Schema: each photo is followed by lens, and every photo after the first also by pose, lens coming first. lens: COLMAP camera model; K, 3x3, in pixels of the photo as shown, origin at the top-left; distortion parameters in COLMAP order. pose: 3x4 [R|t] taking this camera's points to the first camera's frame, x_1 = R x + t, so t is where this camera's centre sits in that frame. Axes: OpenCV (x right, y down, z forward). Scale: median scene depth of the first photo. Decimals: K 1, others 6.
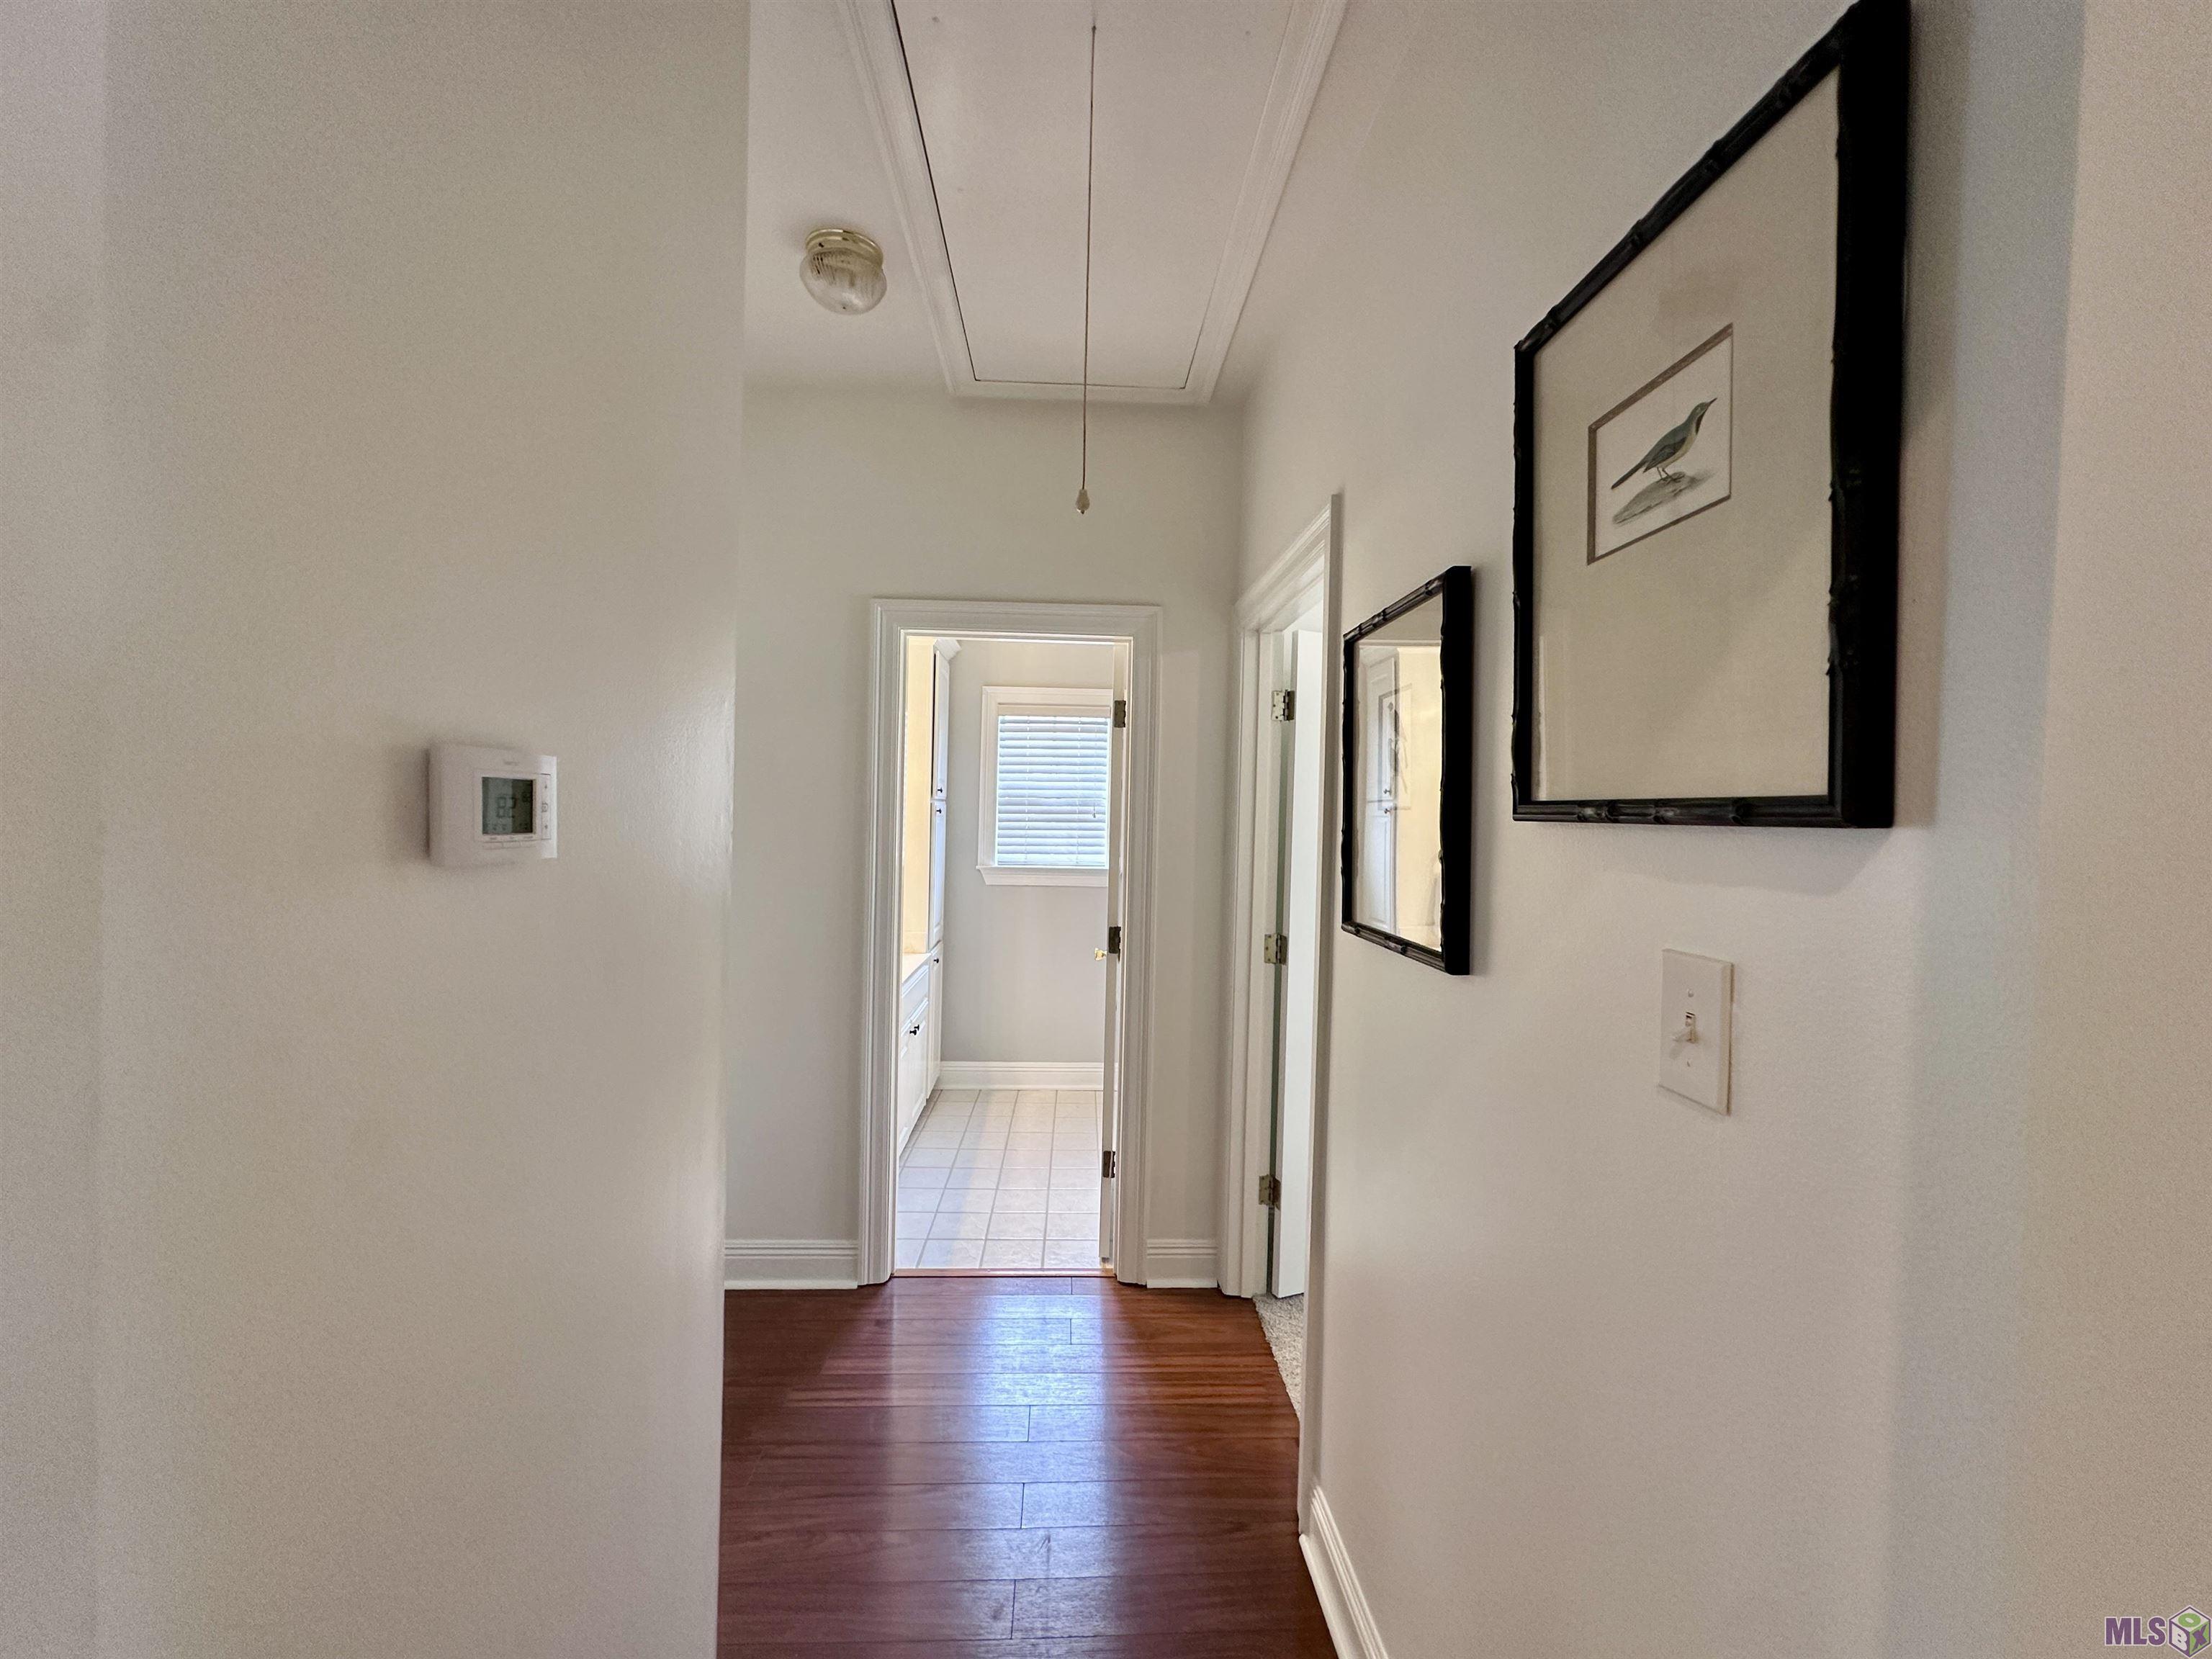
lens RADIAL K [[890.4, 0, 1106.0], [0, 890.4, 829.5], [0, 0, 1]] dist [-0.001682, -0.000008]
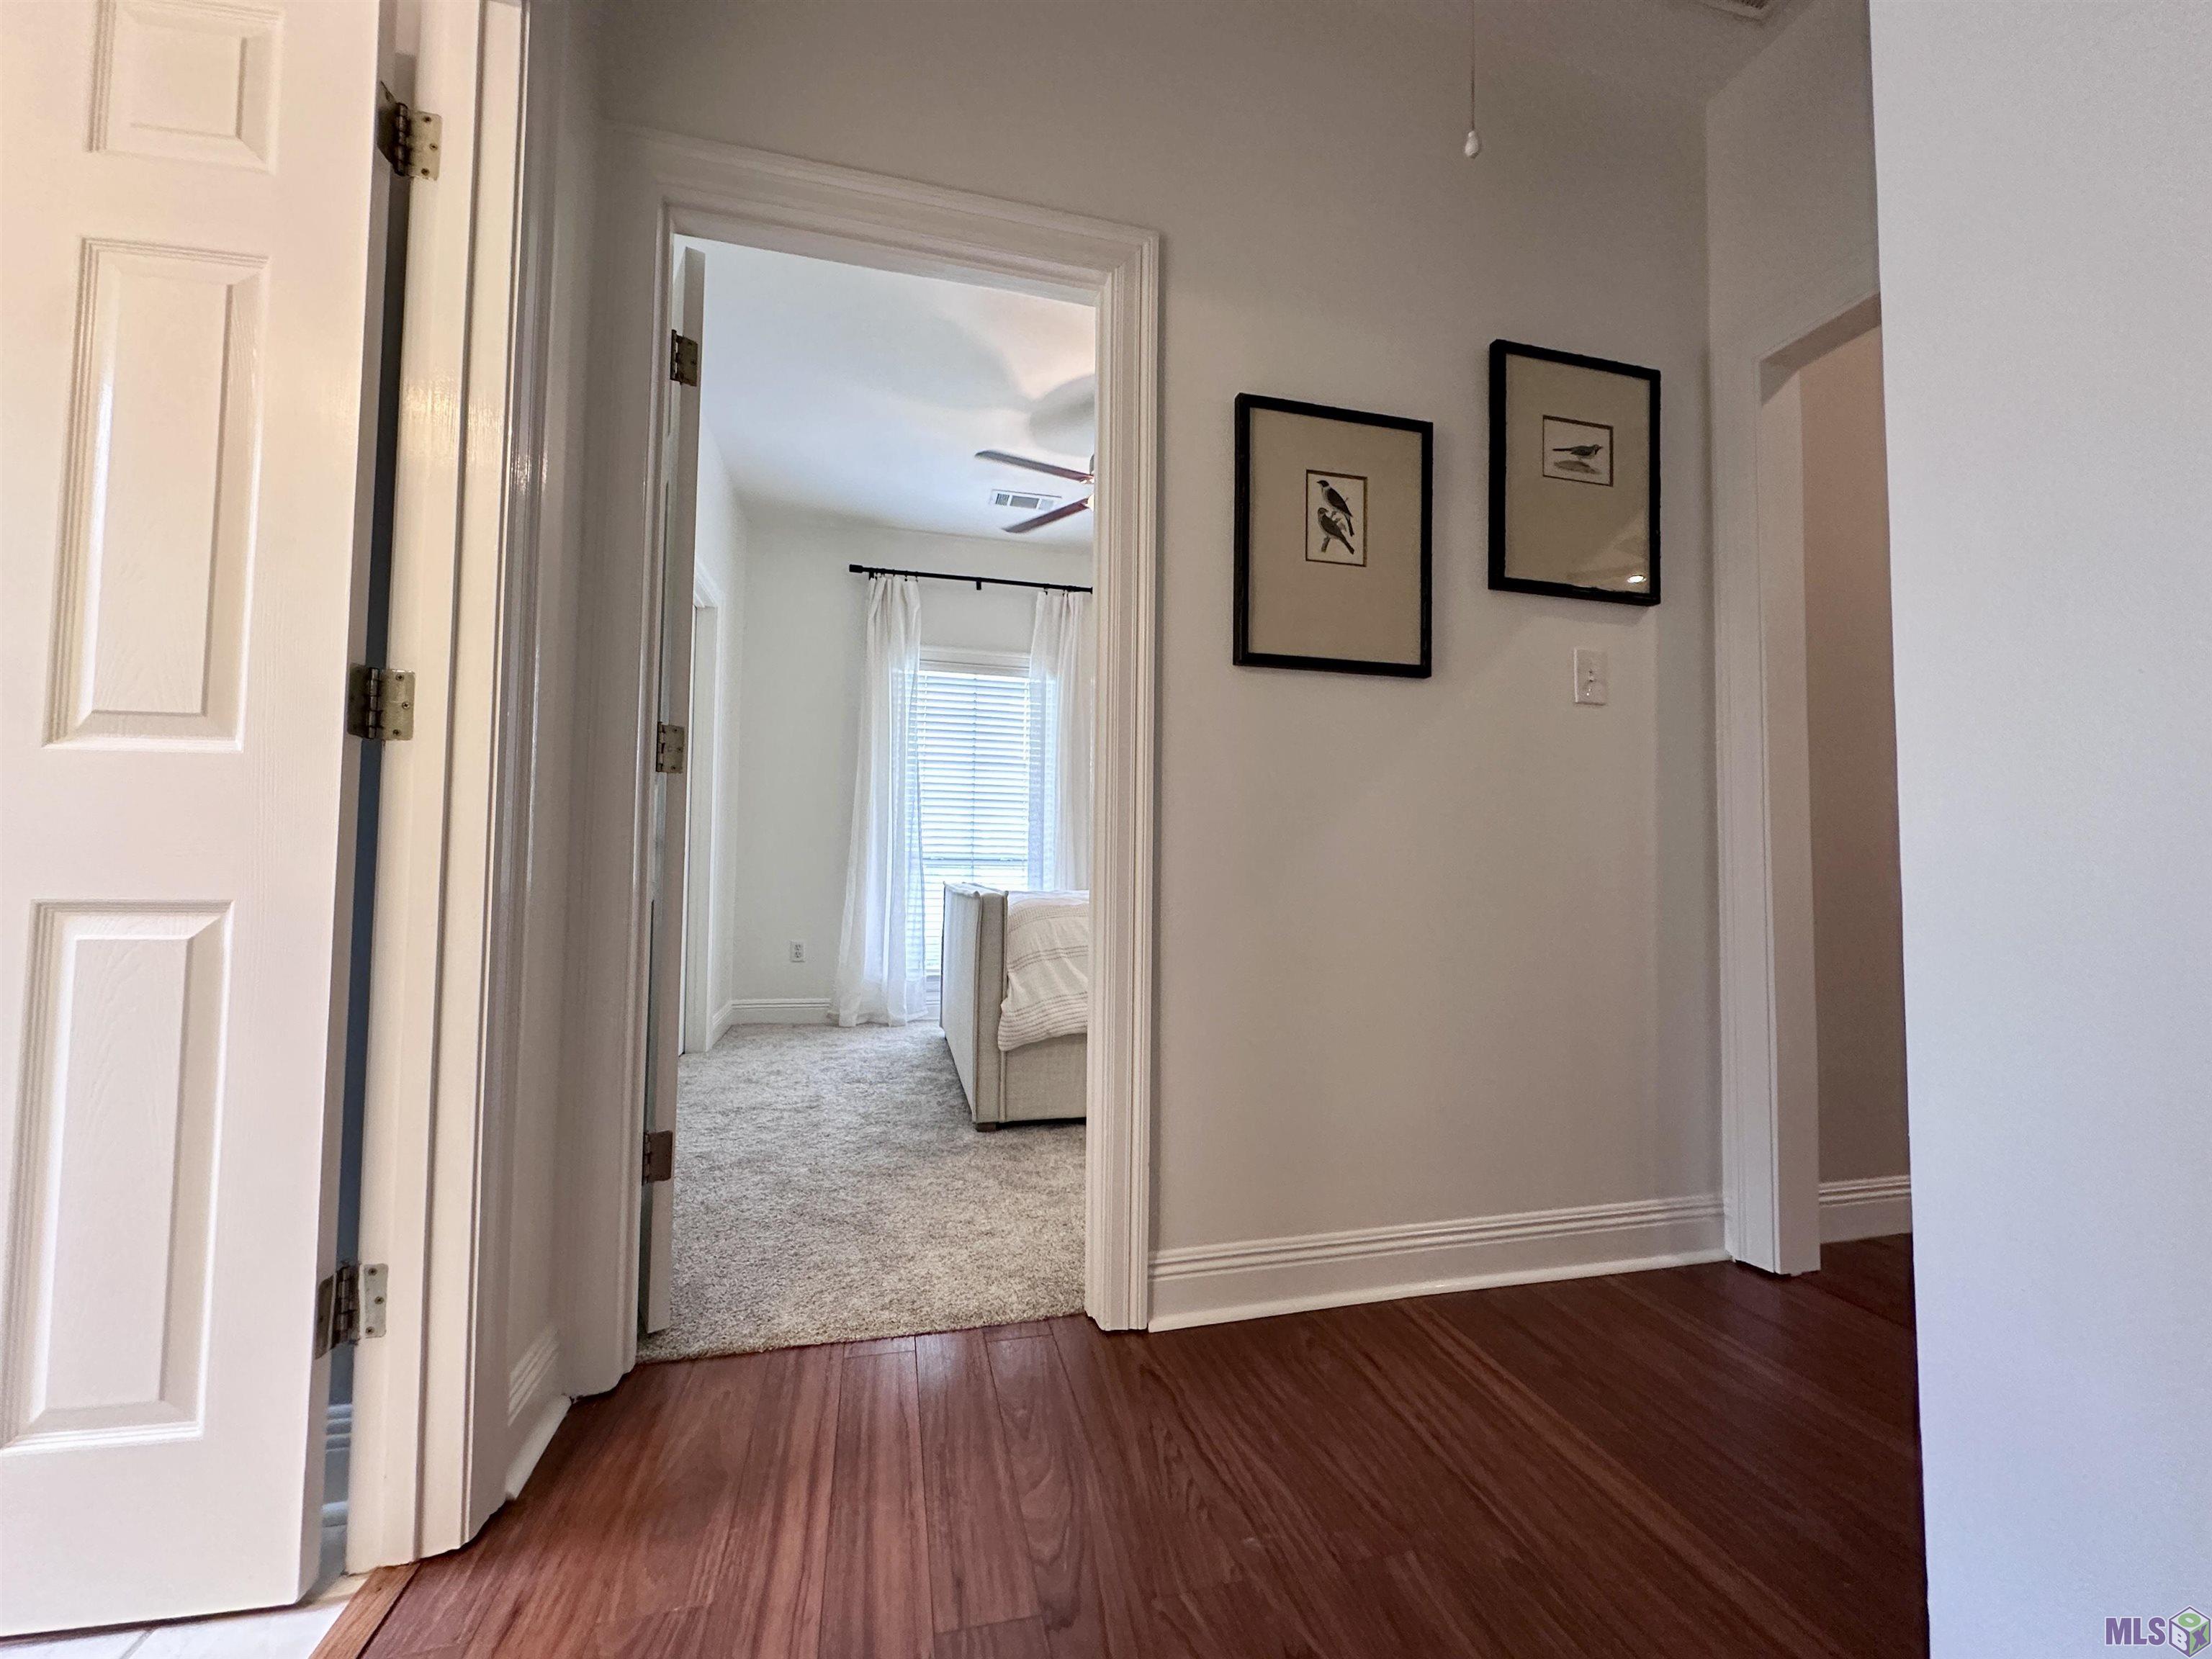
lens RADIAL K [[890.4, 0, 1106.0], [0, 890.4, 829.5], [0, 0, 1]] dist [-0.001682, -0.000008]
pose [[-0.198331, 0.026109, 0.979787, -0.276912], [0.007773, 0.999656, -0.025065, 0.125085], [-0.980104, 0.002645, -0.198466, 0.500293]]
